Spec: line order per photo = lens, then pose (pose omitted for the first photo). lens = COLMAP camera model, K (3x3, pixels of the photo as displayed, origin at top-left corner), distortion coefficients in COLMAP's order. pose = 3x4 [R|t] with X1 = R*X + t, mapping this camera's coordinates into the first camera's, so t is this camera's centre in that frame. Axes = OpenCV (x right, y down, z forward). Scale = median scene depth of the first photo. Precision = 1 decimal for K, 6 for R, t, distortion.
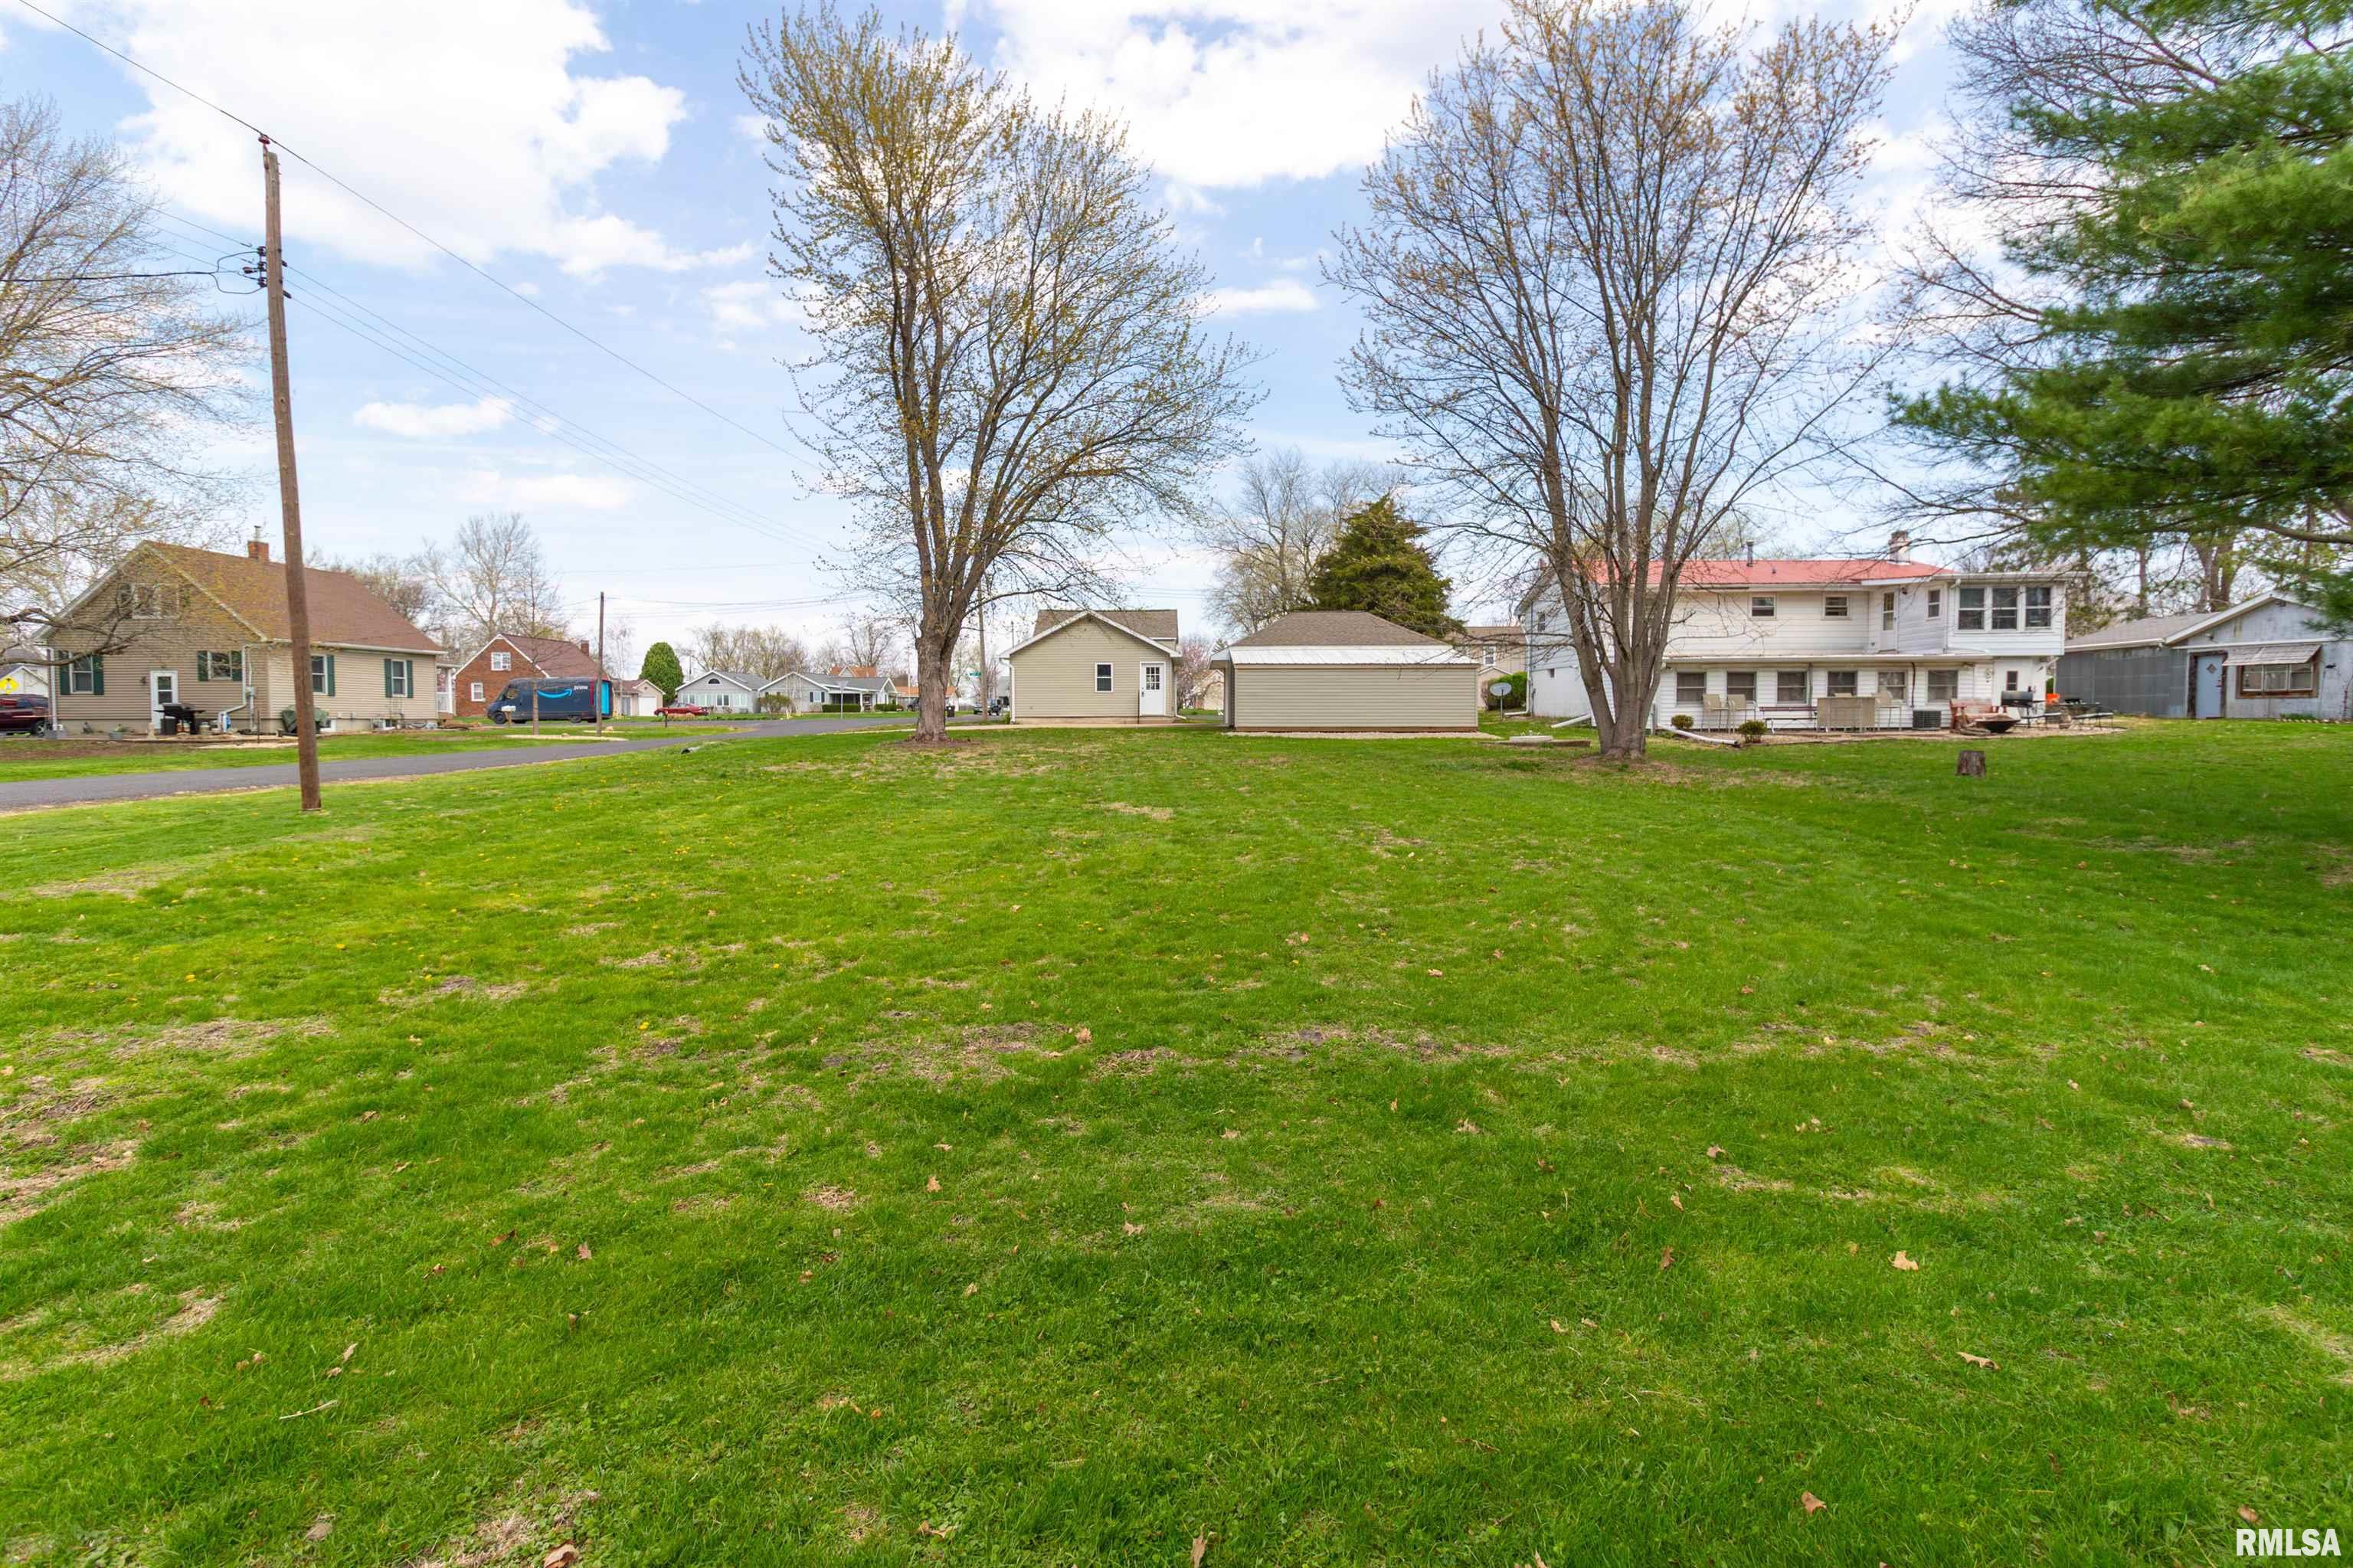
lens RADIAL K [[1093.9, 0, 1169.3], [0, 1093.9, 788.1], [0, 0, 1]] dist [0.000023, 0.000126]
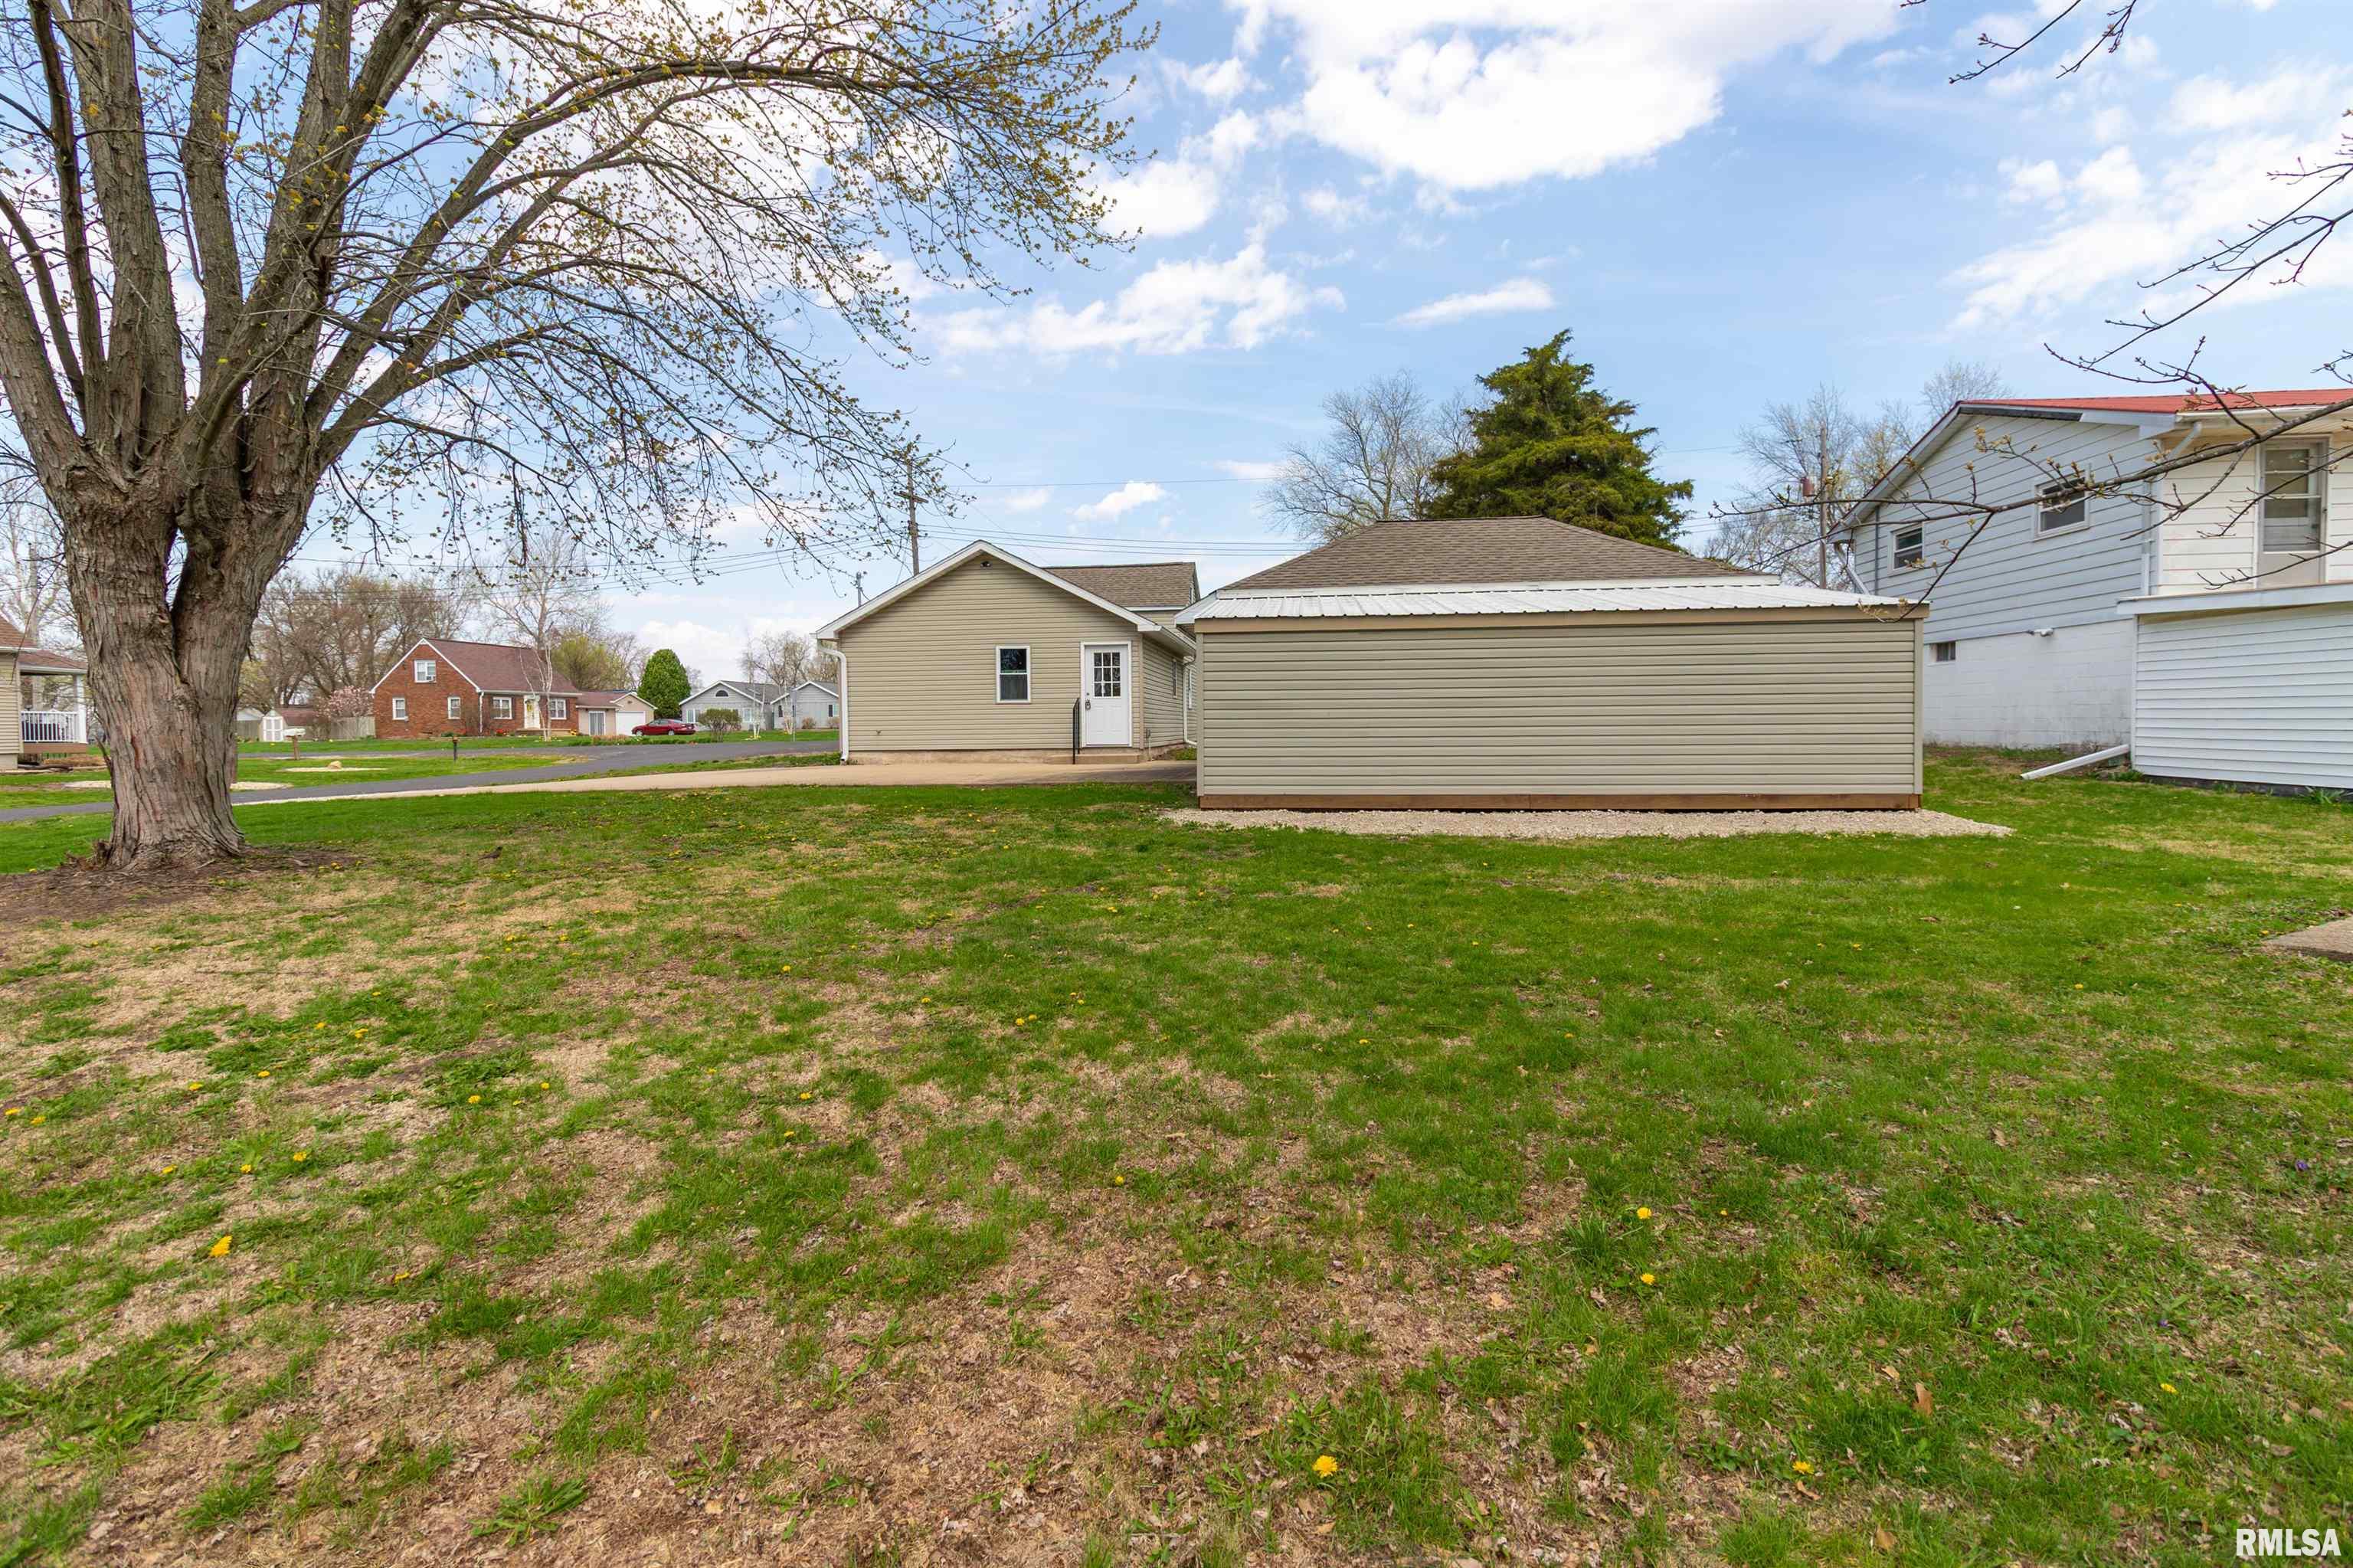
lens RADIAL K [[1093.9, 0, 1184.5], [0, 1093.9, 781.0], [0, 0, 1]] dist [0.000023, 0.000126]
pose [[0.995776, -0.003676, -0.091739, 0.033206], [0.002377, 0.999895, -0.014270, -0.020892], [0.091782, 0.013992, 0.995681, 0.240171]]
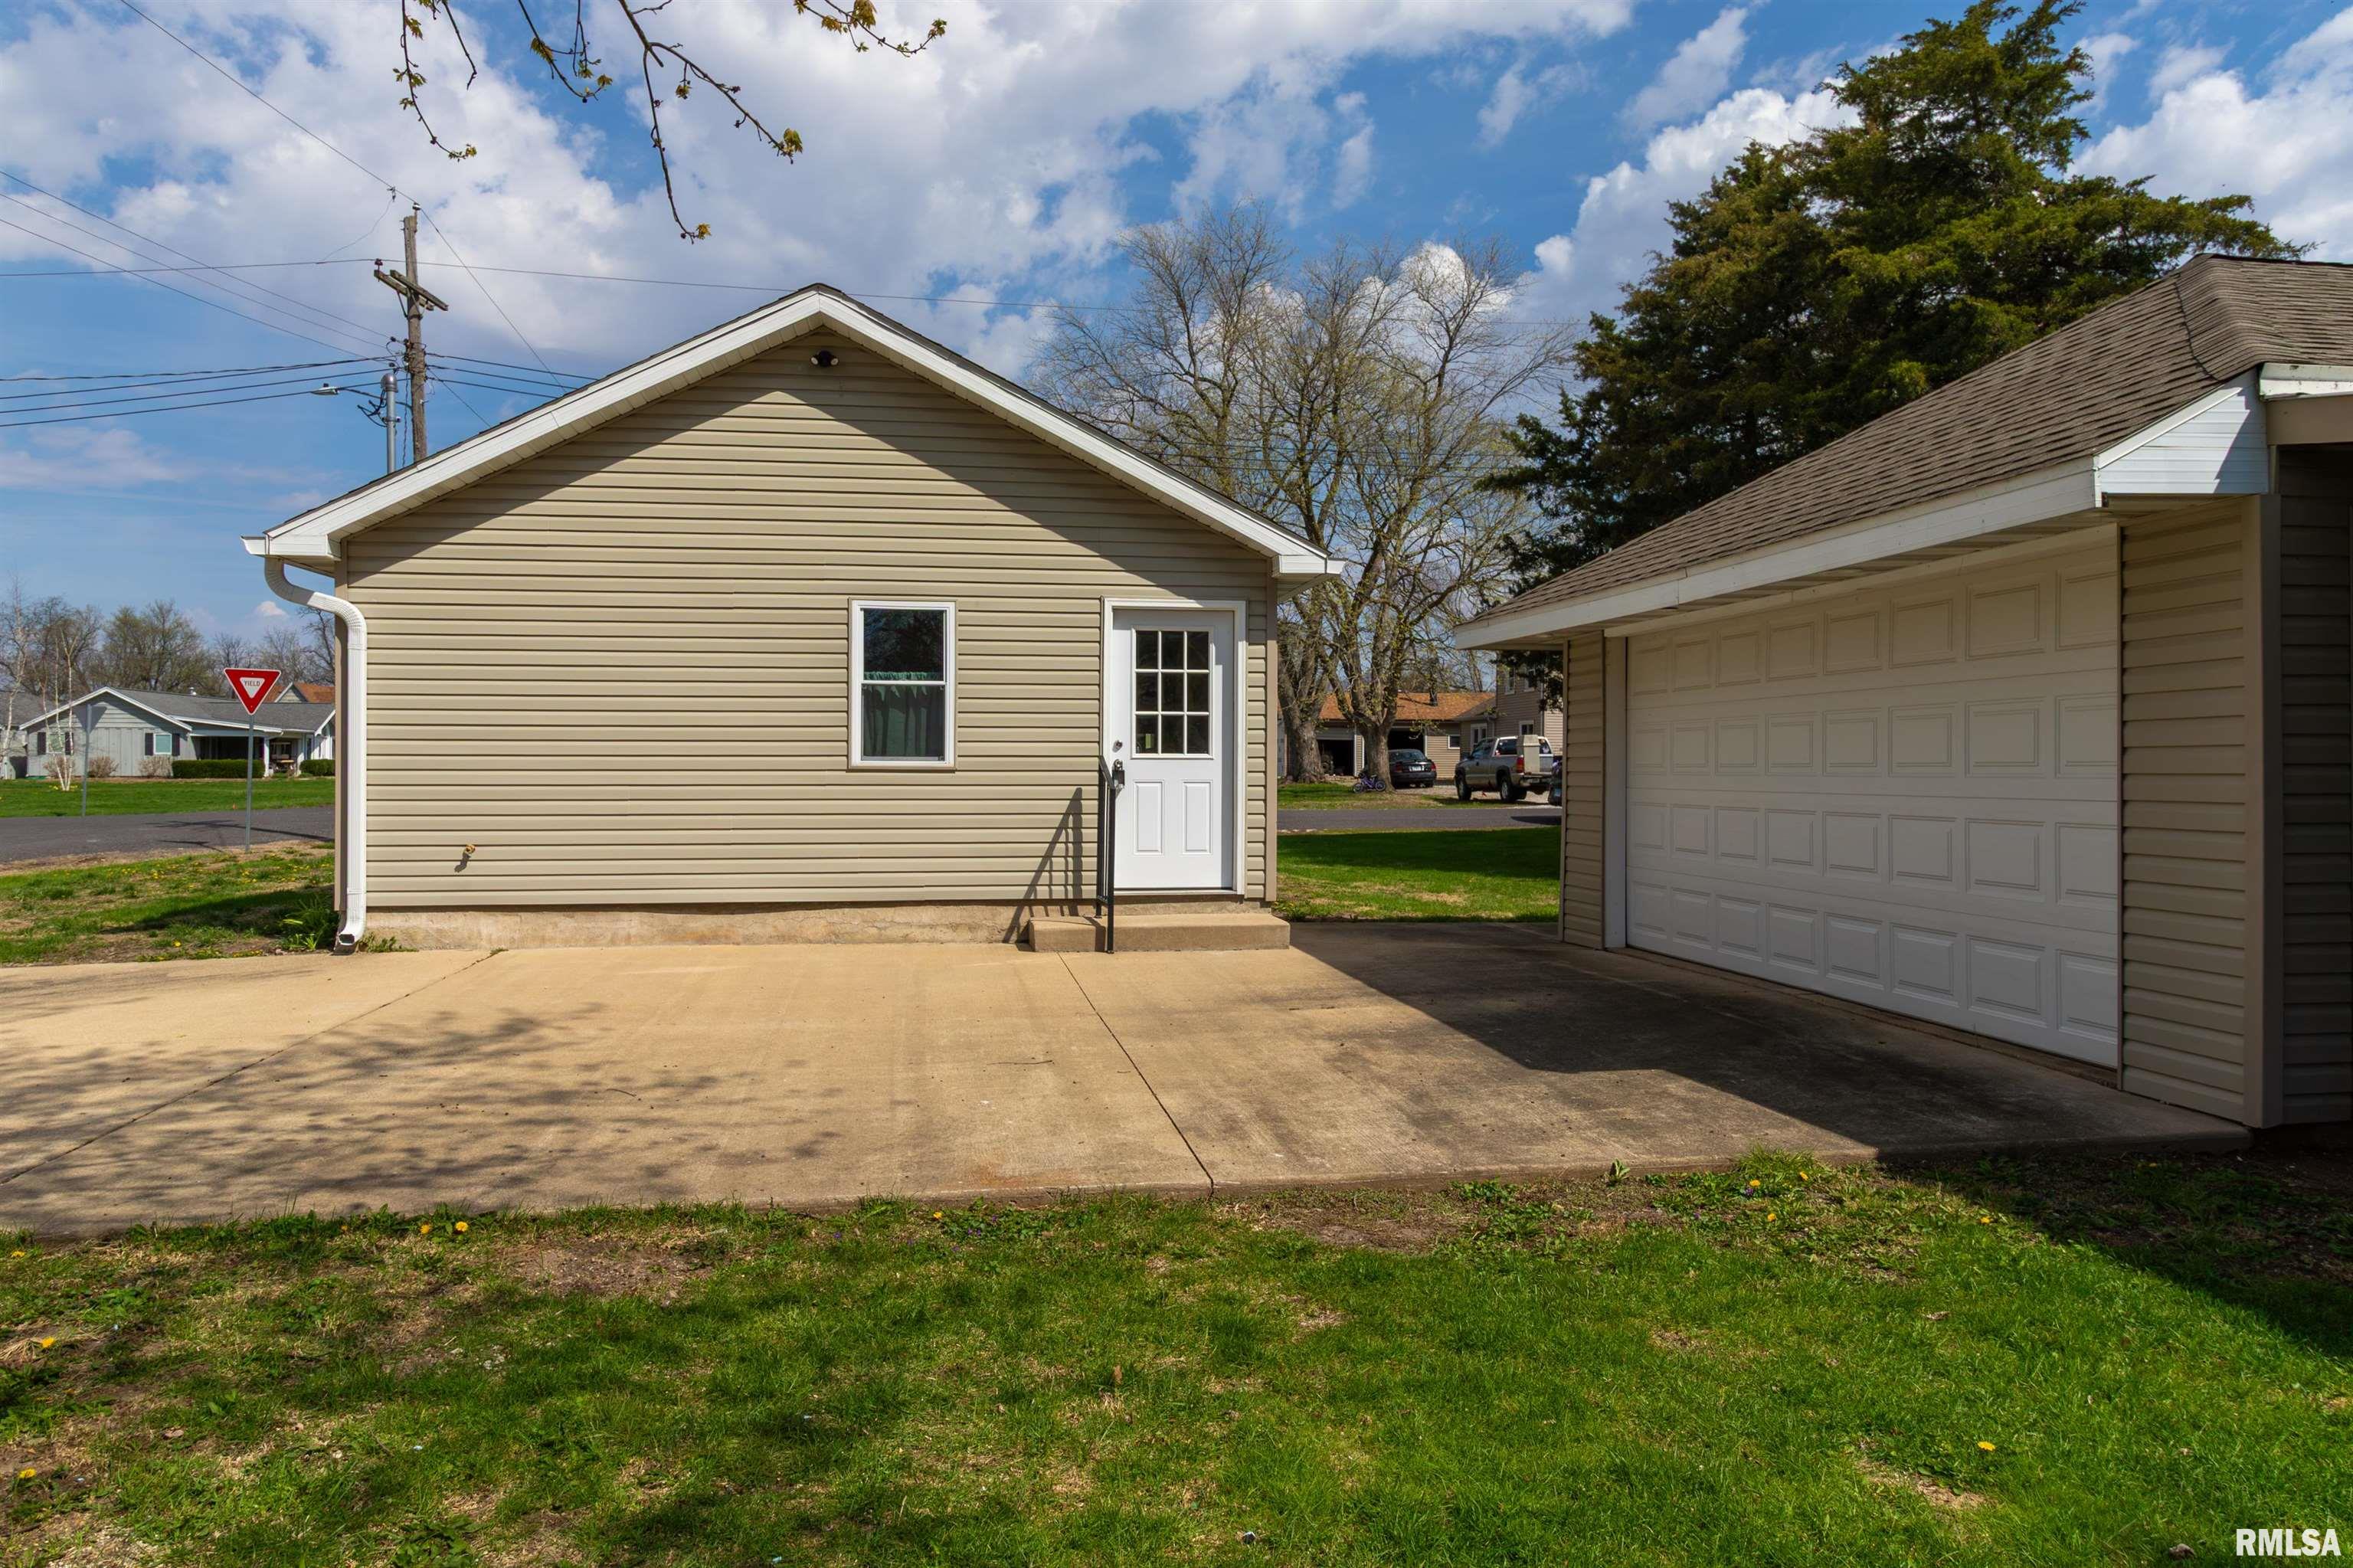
lens RADIAL K [[1608.3, 0, 1181.9], [0, 1608.3, 785.5], [0, 0, 1]] dist [0.013362, 0.004569]
pose [[0.984737, 0.000480, 0.174050, -0.029399], [0.009210, 0.998451, -0.054863, -0.033875], [-0.173807, 0.055628, 0.983207, 0.357431]]
